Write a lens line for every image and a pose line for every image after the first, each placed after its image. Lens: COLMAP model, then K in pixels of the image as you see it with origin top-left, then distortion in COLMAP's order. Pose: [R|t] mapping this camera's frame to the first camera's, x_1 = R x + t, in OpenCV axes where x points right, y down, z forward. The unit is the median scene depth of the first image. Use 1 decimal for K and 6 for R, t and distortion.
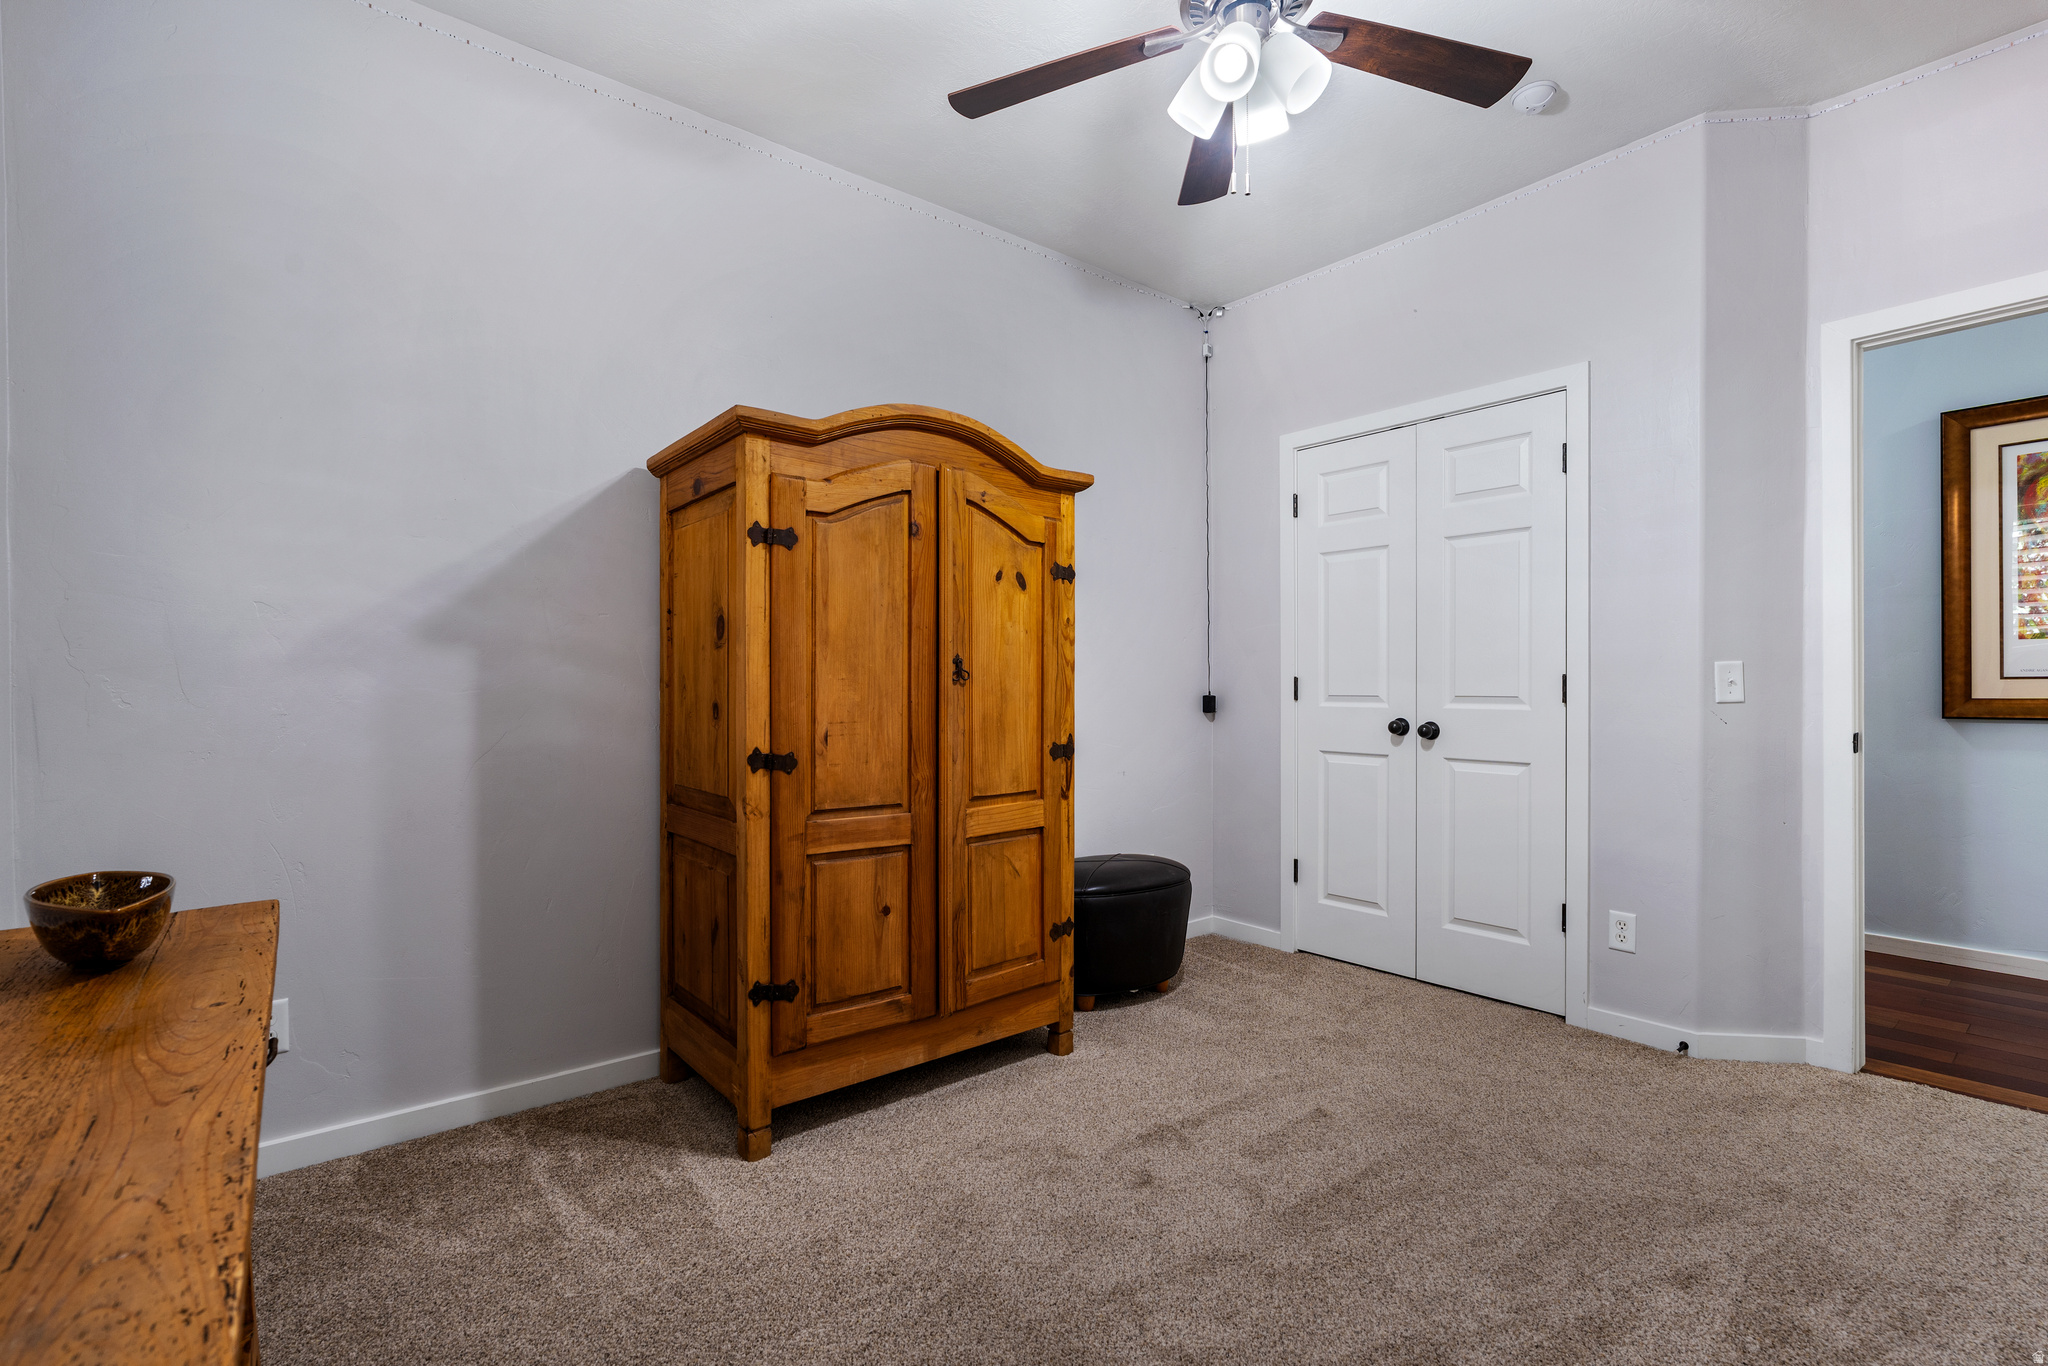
lens RADIAL K [[929.8, 0, 1024.2], [0, 929.8, 683.8], [0, 0, 1]] dist [-0.003323, 0.000260]
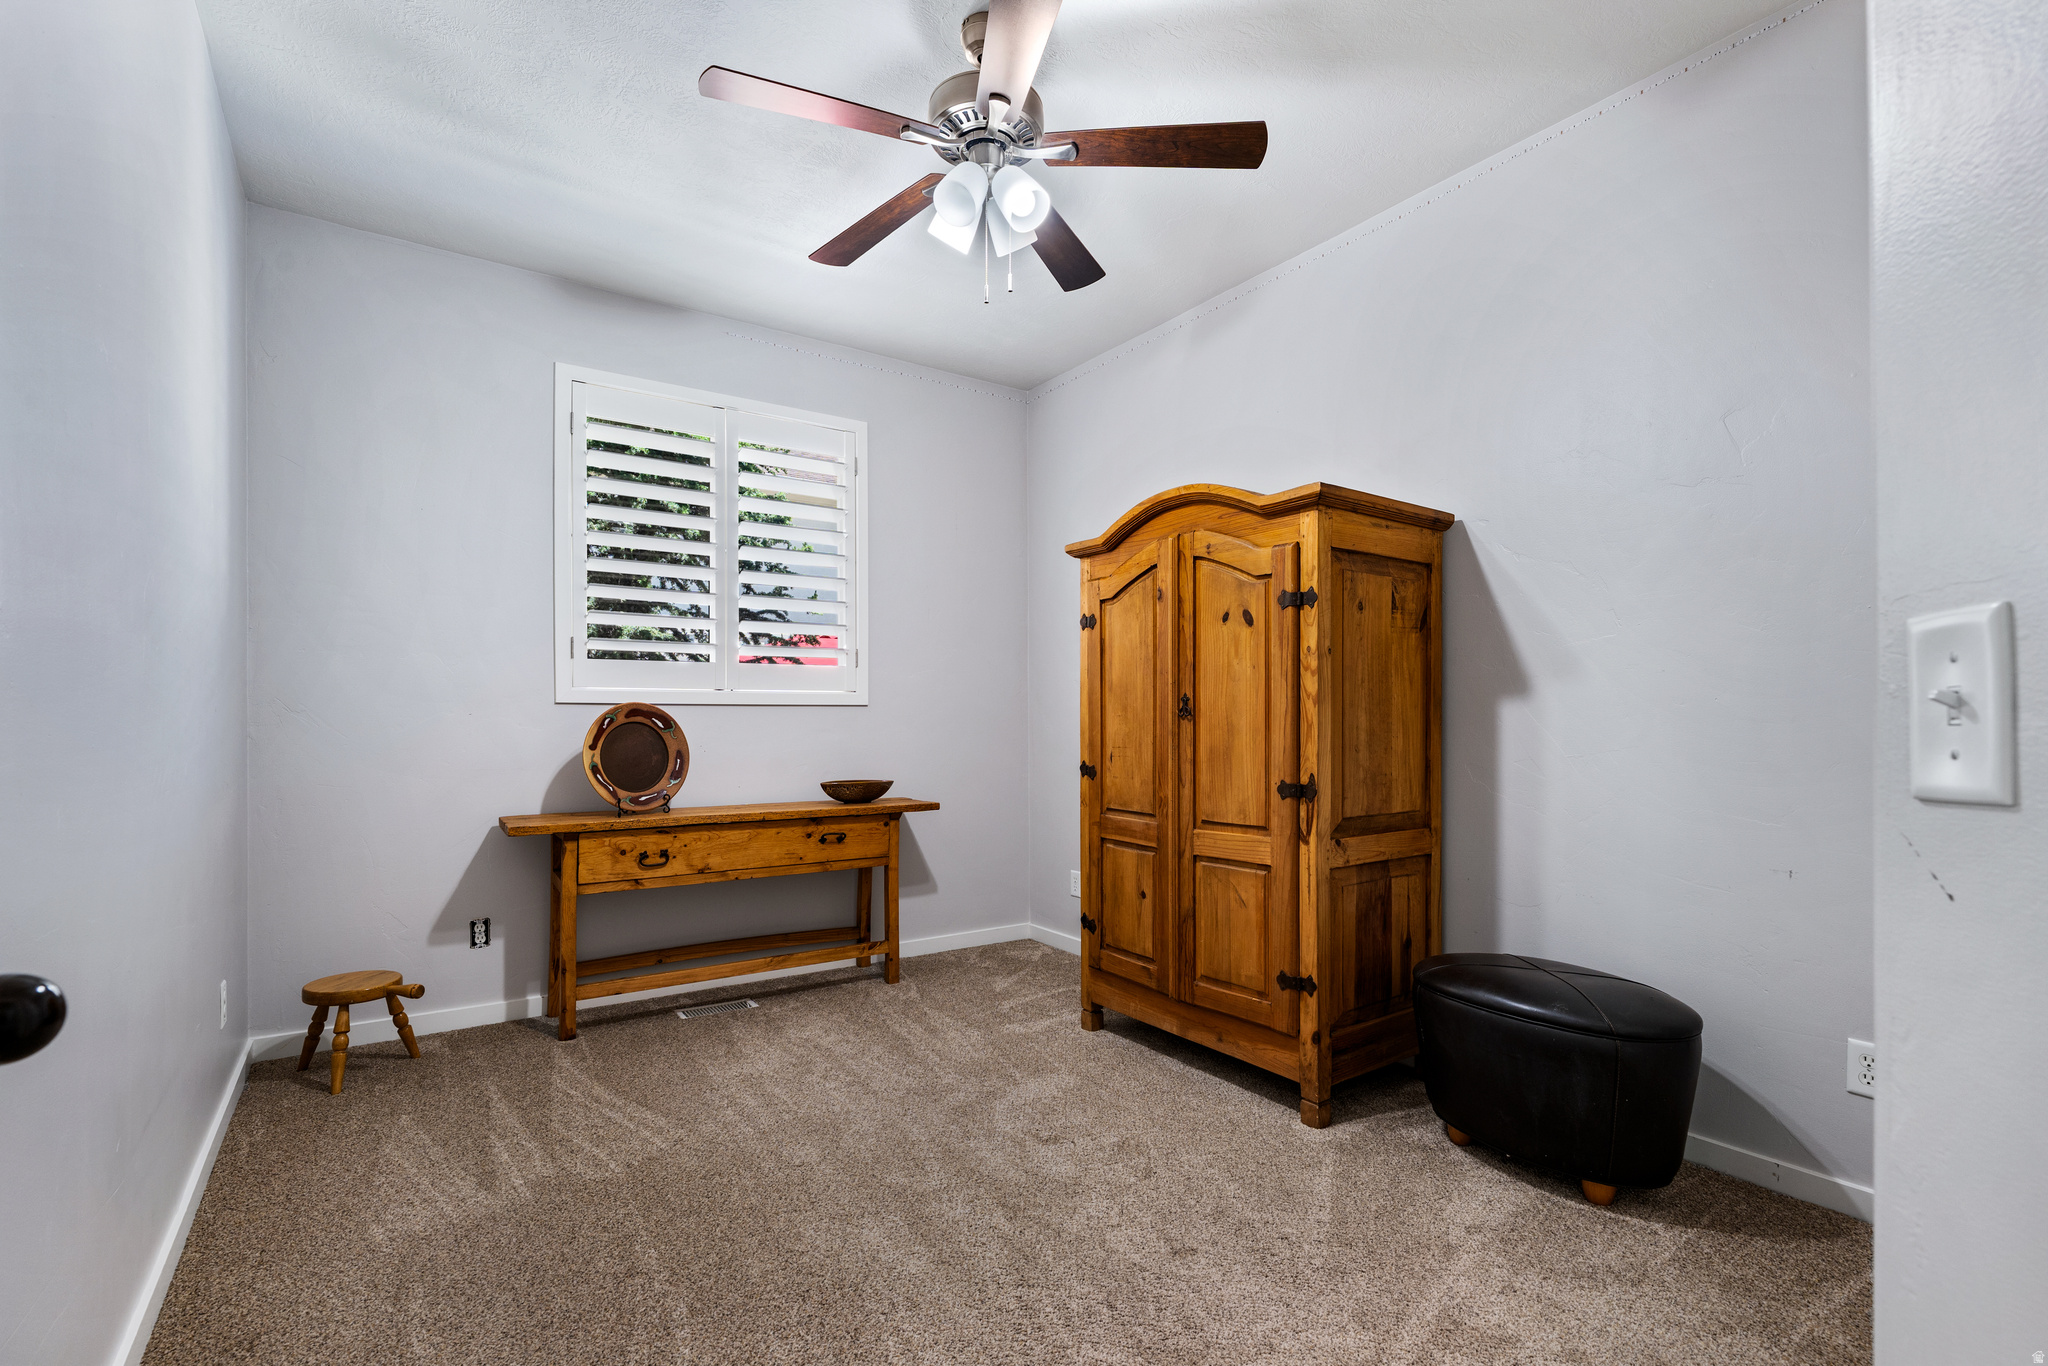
lens RADIAL K [[929.8, 0, 1022.8], [0, 929.8, 701.0], [0, 0, 1]] dist [-0.003323, 0.000260]
pose [[-0.081074, -0.018990, -0.996527, 1.068904], [0.005763, 0.999793, -0.019521, -0.000803], [0.996691, -0.007326, -0.080948, 0.867977]]
